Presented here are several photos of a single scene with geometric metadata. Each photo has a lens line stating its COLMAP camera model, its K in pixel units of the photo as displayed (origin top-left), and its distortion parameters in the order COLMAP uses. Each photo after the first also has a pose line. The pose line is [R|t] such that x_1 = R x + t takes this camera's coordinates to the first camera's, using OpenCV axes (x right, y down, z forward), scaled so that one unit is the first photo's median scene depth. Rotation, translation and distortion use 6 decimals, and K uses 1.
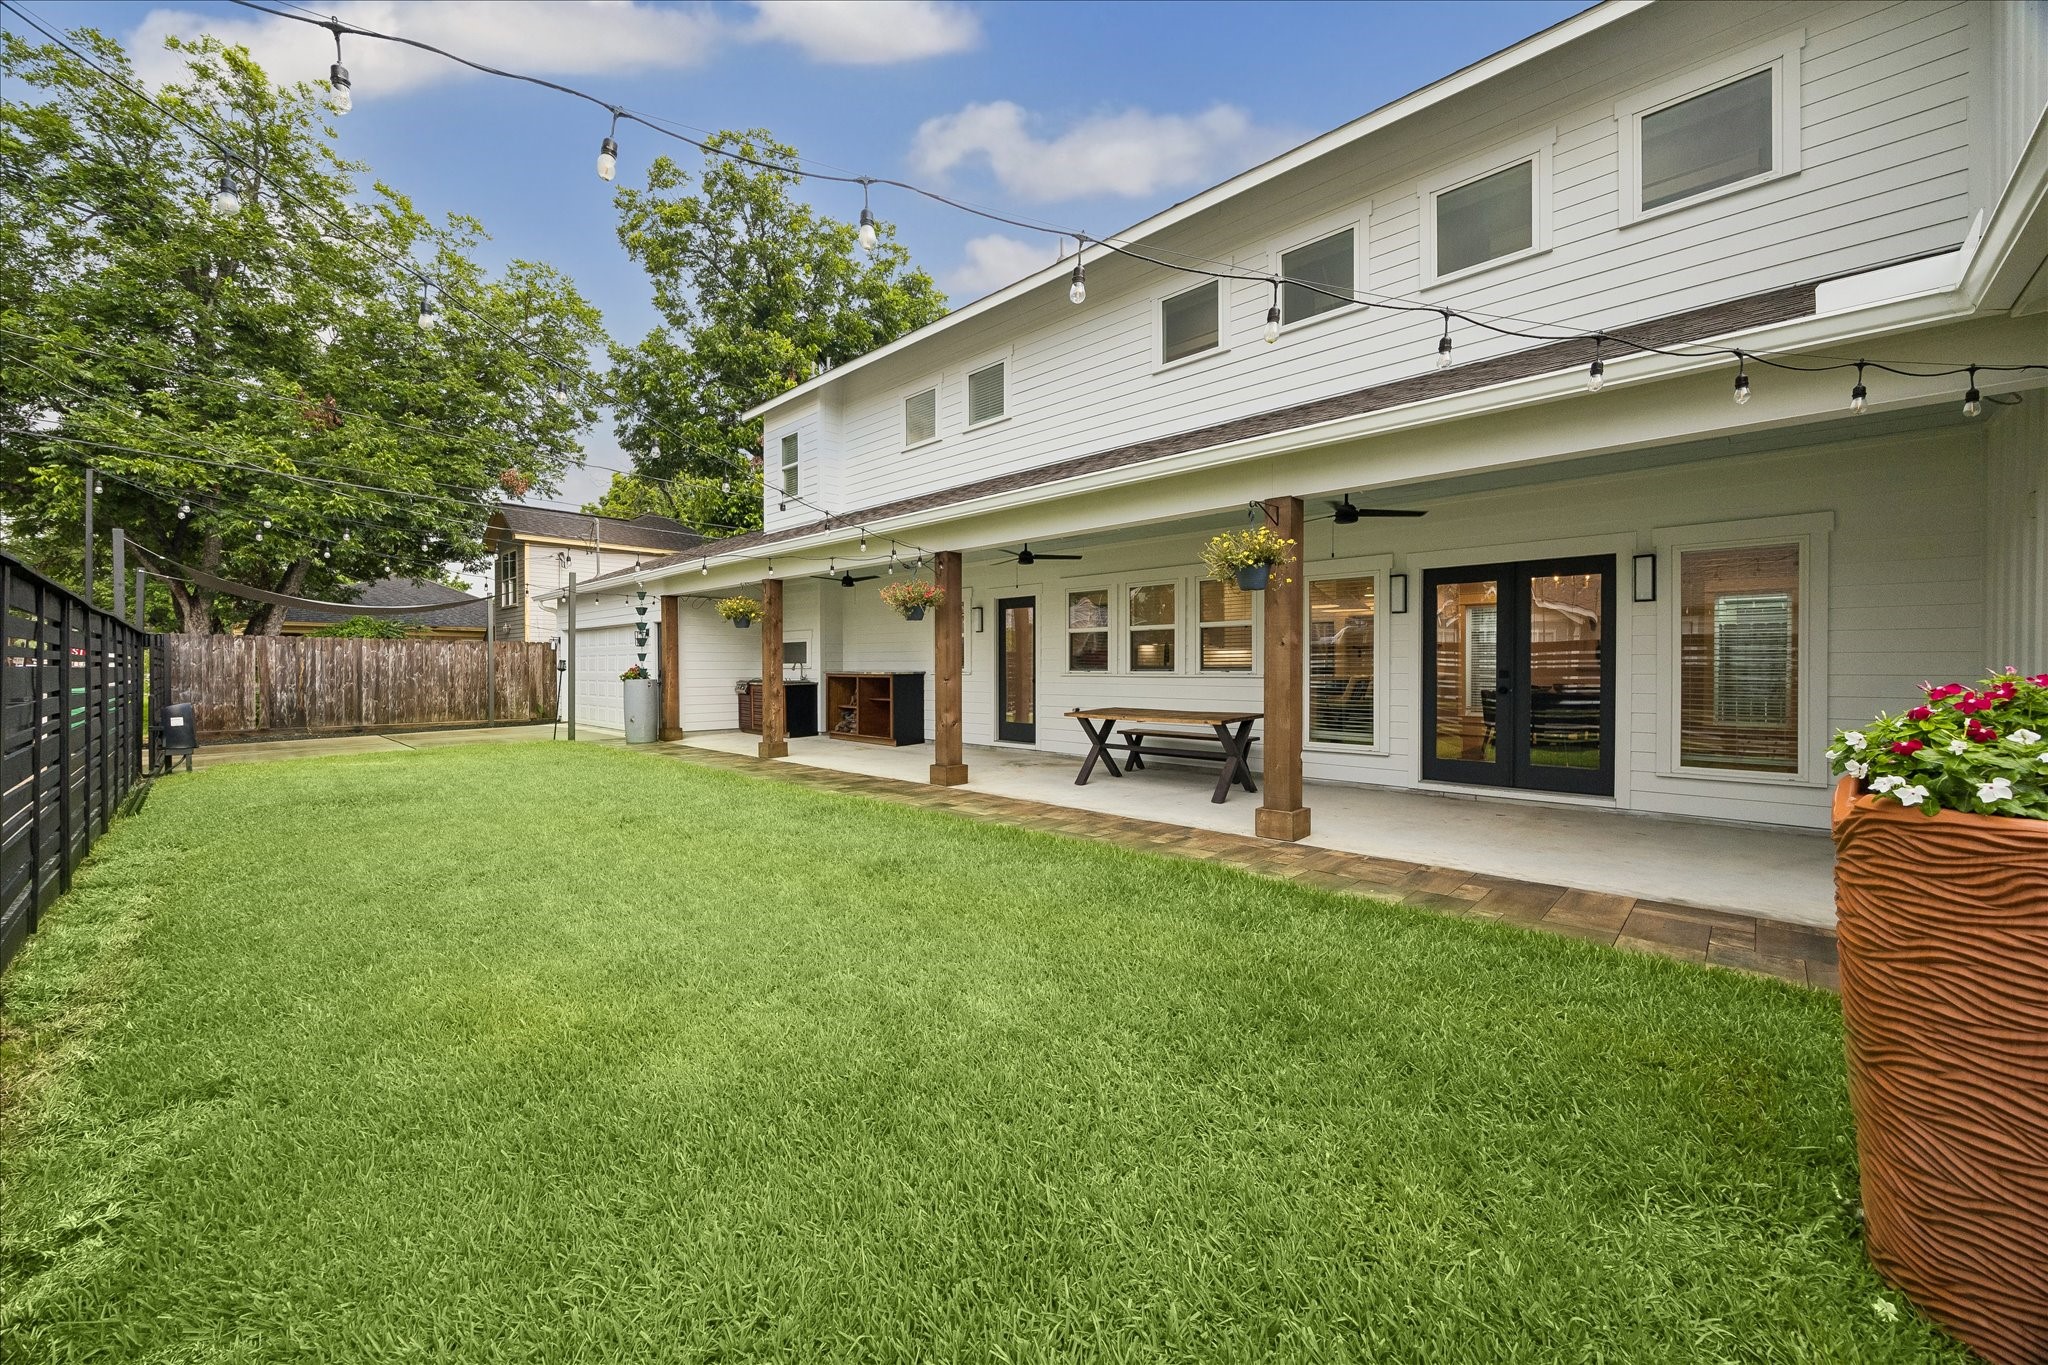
lens RADIAL K [[772.1, 0, 1064.8], [0, 772.1, 674.0], [0, 0, 1]] dist [0.012274, 0.000154]
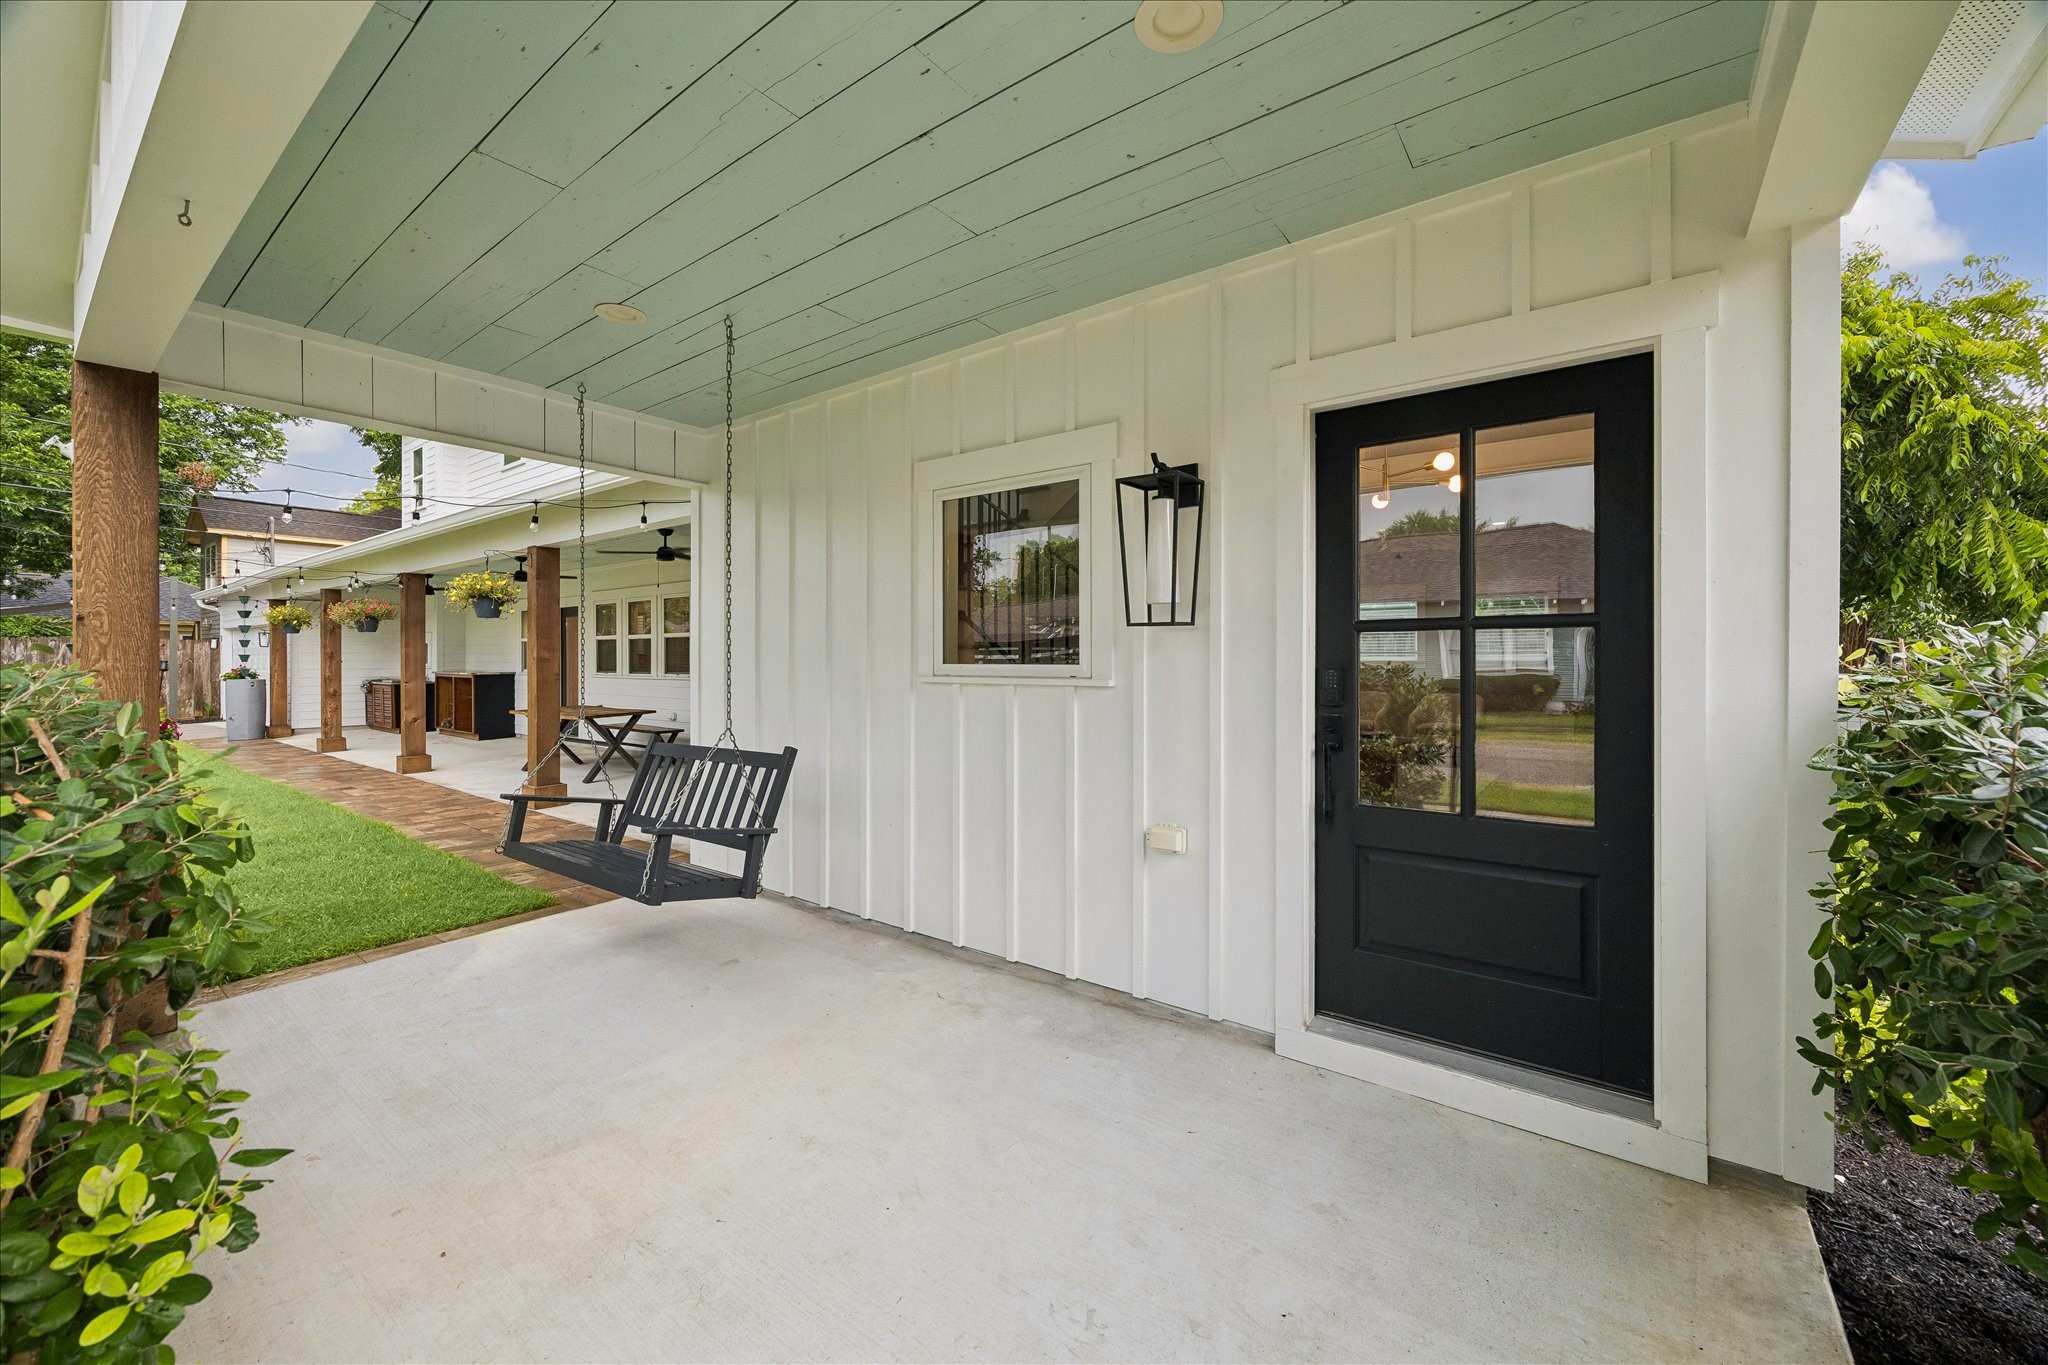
lens RADIAL K [[772.1, 0, 1067.1], [0, 772.1, 658.1], [0, 0, 1]] dist [0.012274, 0.000154]
pose [[0.992093, 0.001708, 0.125494, 0.256747], [-0.000255, 0.999933, -0.011588, -0.005645], [-0.125505, 0.011464, 0.992027, -0.117692]]
